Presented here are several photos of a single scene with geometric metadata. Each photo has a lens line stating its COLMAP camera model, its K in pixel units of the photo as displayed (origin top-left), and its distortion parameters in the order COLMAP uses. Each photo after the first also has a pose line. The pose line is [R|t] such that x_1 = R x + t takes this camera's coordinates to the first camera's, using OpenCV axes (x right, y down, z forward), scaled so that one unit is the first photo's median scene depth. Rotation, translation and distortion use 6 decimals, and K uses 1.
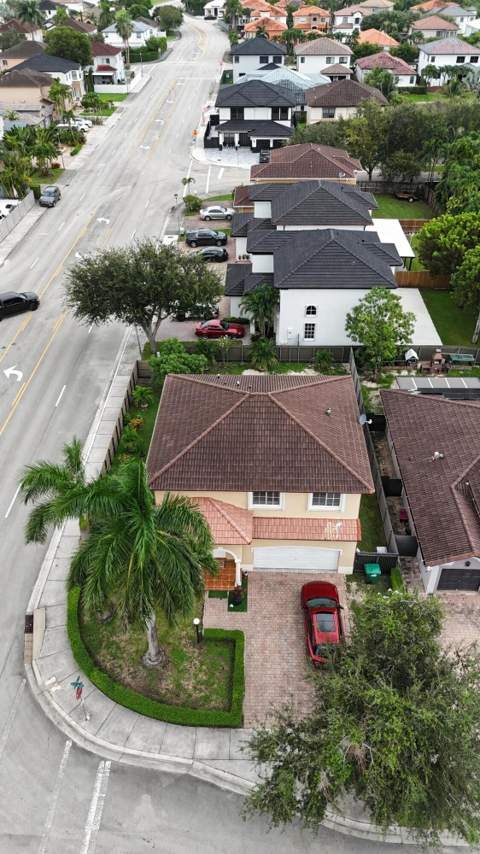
lens RADIAL K [[628.3, 0, 240.0], [0, 628.3, 427.0], [0, 0, 1]] dist [0.067667, -0.075600]
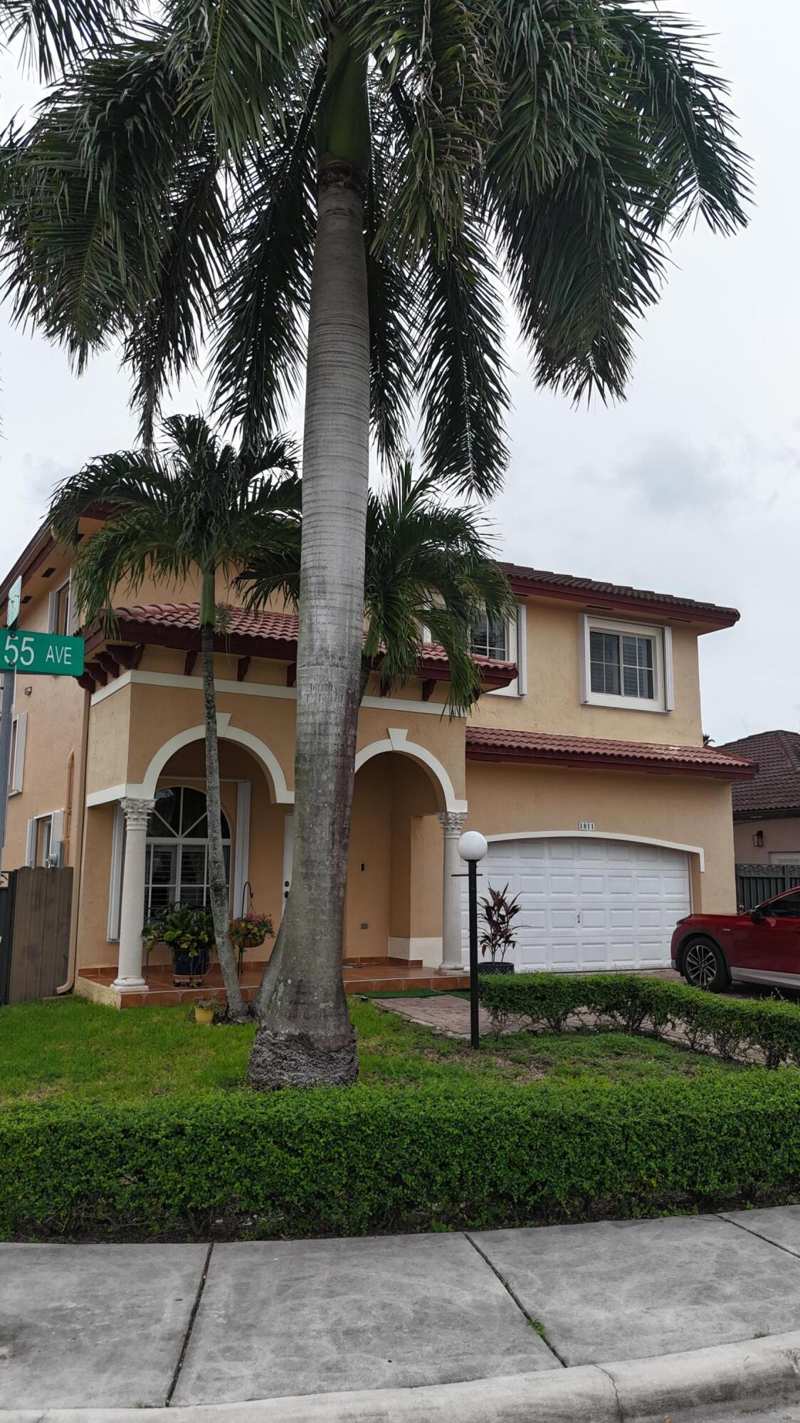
lens RADIAL K [[1046.9, 0, 400.0], [0, 1046.9, 711.5], [0, 0, 1]] dist [0.067667, -0.075600]
pose [[0.856573, 0.097510, 0.506729, -0.259842], [0.300284, 0.704408, -0.643148, 0.483460], [-0.419657, 0.703066, 0.574096, 0.797746]]
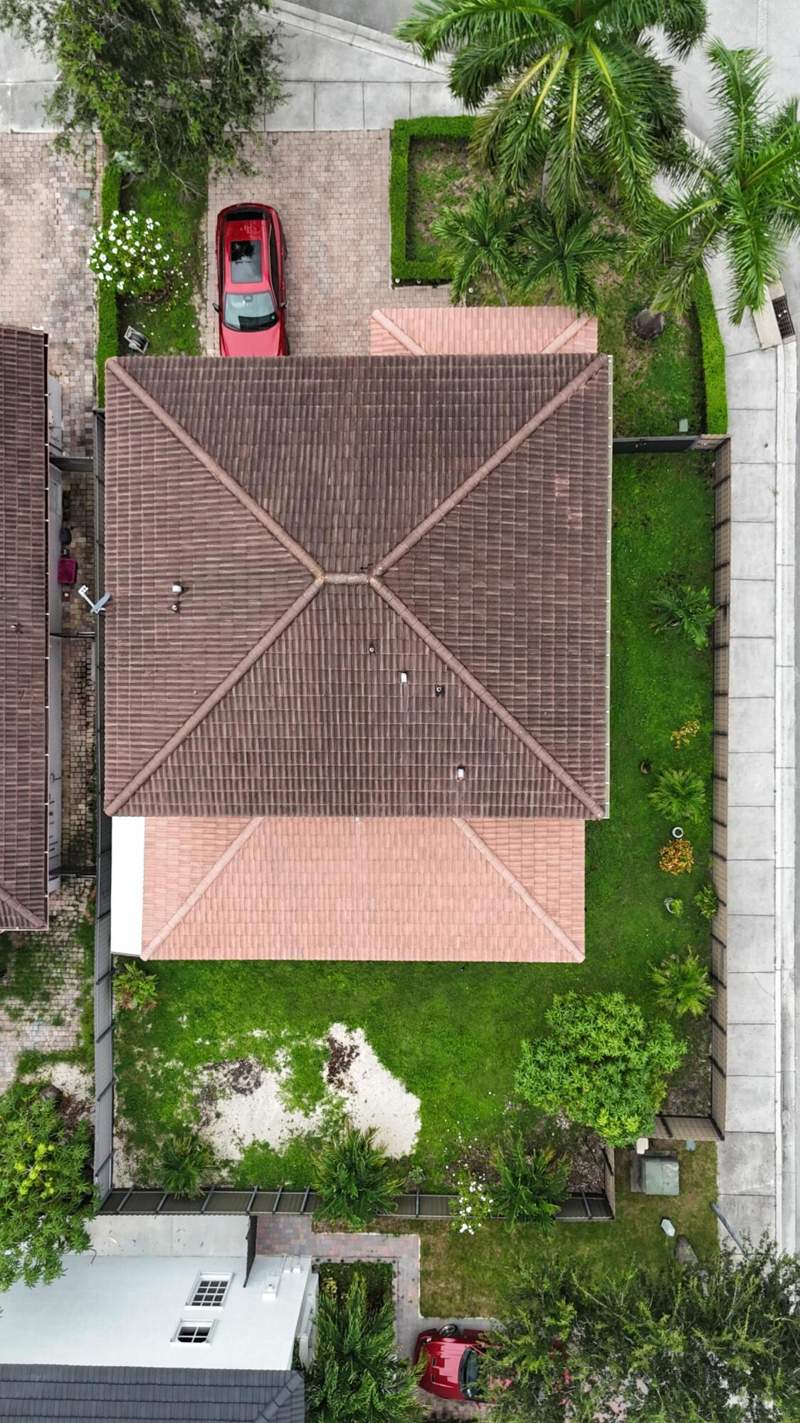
lens RADIAL K [[1046.9, 0, 400.0], [0, 1046.9, 711.5], [0, 0, 1]] dist [0.067667, -0.075600]
pose [[-0.998799, 0.026411, 0.041271, -0.030644], [0.016418, -0.613211, 0.789749, -0.695494], [0.046166, 0.789478, 0.612041, 0.757554]]
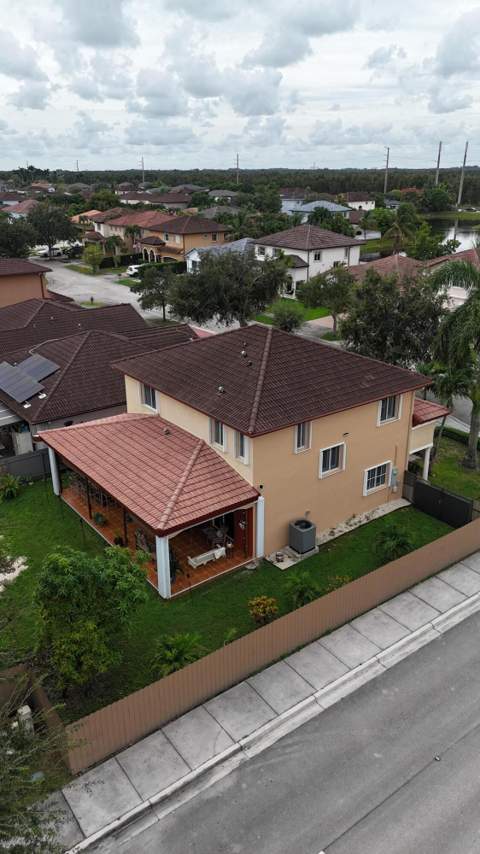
lens RADIAL K [[628.3, 0, 240.0], [0, 628.3, 427.0], [0, 0, 1]] dist [0.067667, -0.075600]
pose [[-0.624704, -0.284110, 0.727342, -0.696680], [0.479680, 0.595367, 0.644550, -0.613603], [-0.616158, 0.751545, -0.235646, 1.500723]]
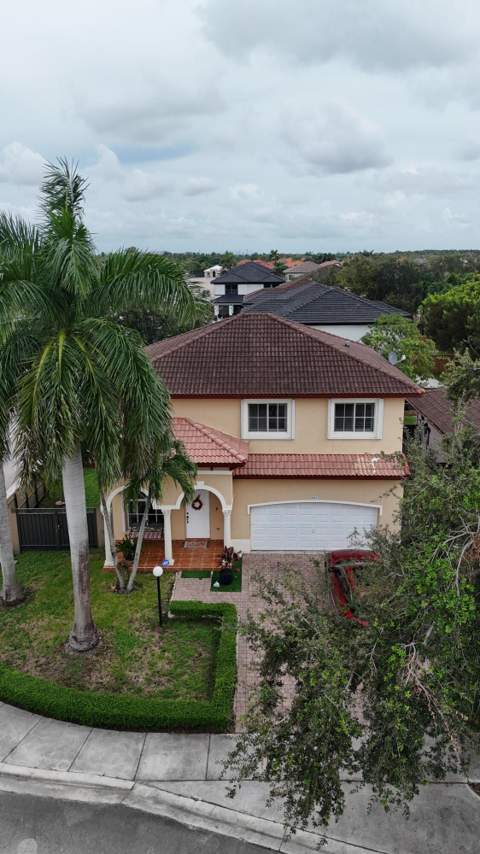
lens RADIAL K [[628.3, 0, 240.0], [0, 628.3, 427.0], [0, 0, 1]] dist [0.067667, -0.075600]
pose [[0.999970, -0.004240, 0.006517, 0.007084], [0.006407, 0.924273, -0.381678, 0.414215], [-0.004405, 0.381709, 0.924272, 0.386488]]
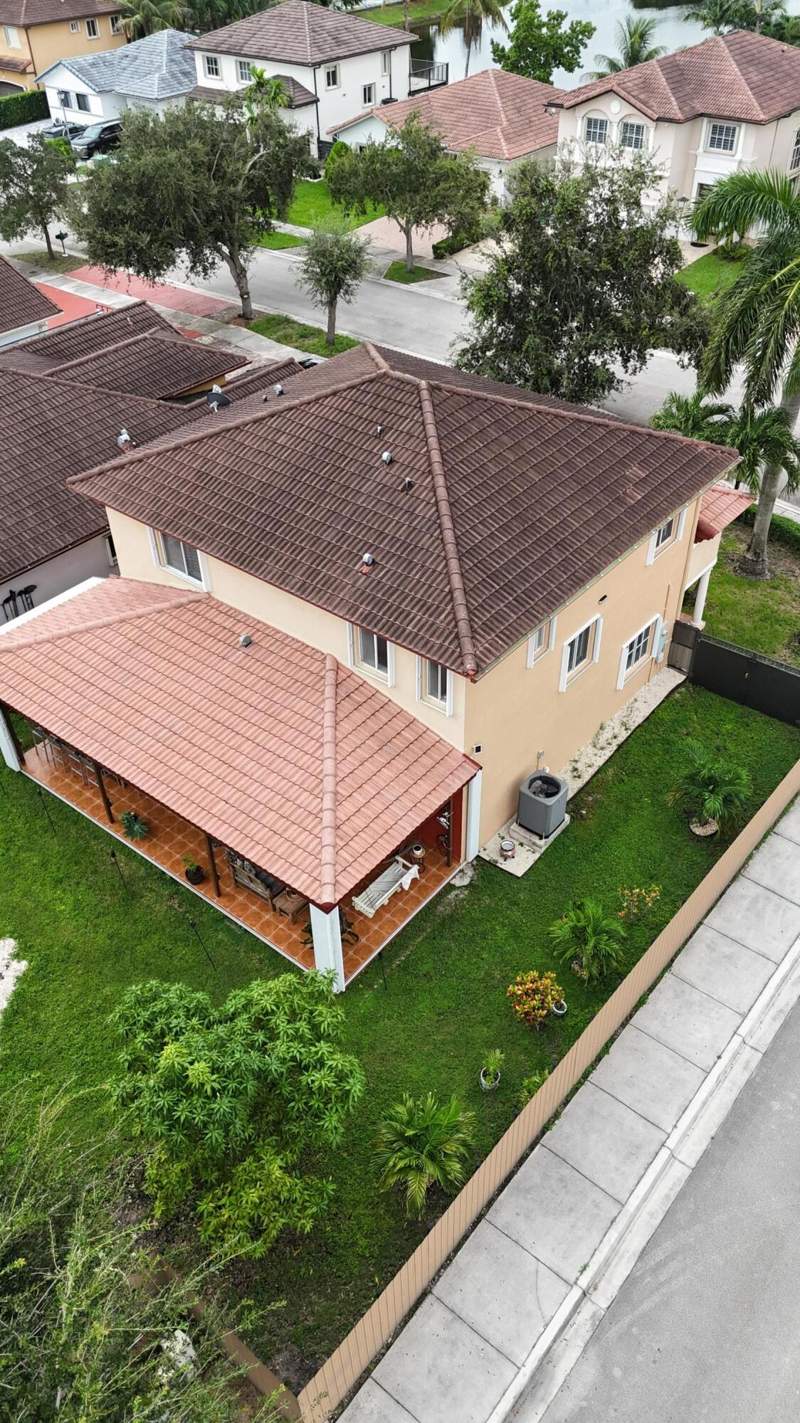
lens RADIAL K [[1046.9, 0, 400.0], [0, 1046.9, 711.5], [0, 0, 1]] dist [0.067667, -0.075600]
pose [[-0.793250, -0.378542, 0.476927, -0.419503], [0.386481, 0.292244, 0.874772, -0.660021], [-0.470517, 0.878236, -0.085524, 1.410881]]
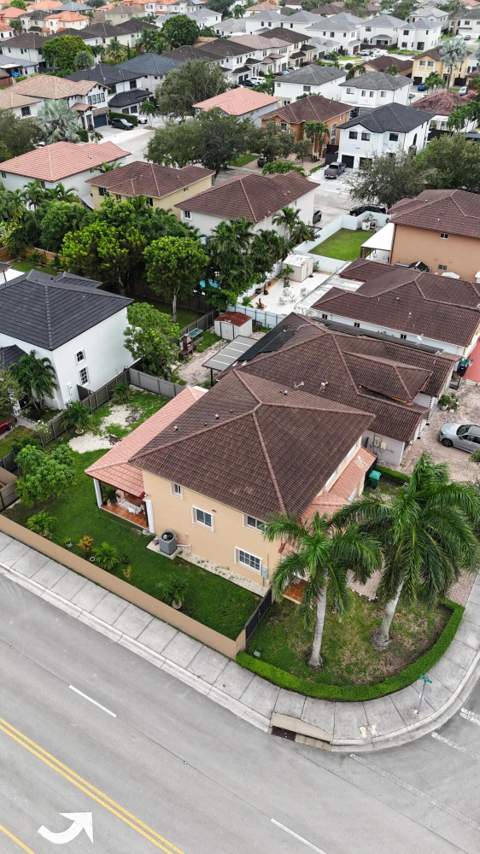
lens RADIAL K [[628.3, 0, 240.0], [0, 628.3, 427.0], [0, 0, 1]] dist [0.067667, -0.075600]
pose [[0.497721, -0.521972, 0.692689, -0.843525], [0.528466, 0.815780, 0.235005, -0.331595], [-0.687748, 0.249096, 0.681875, 0.334786]]
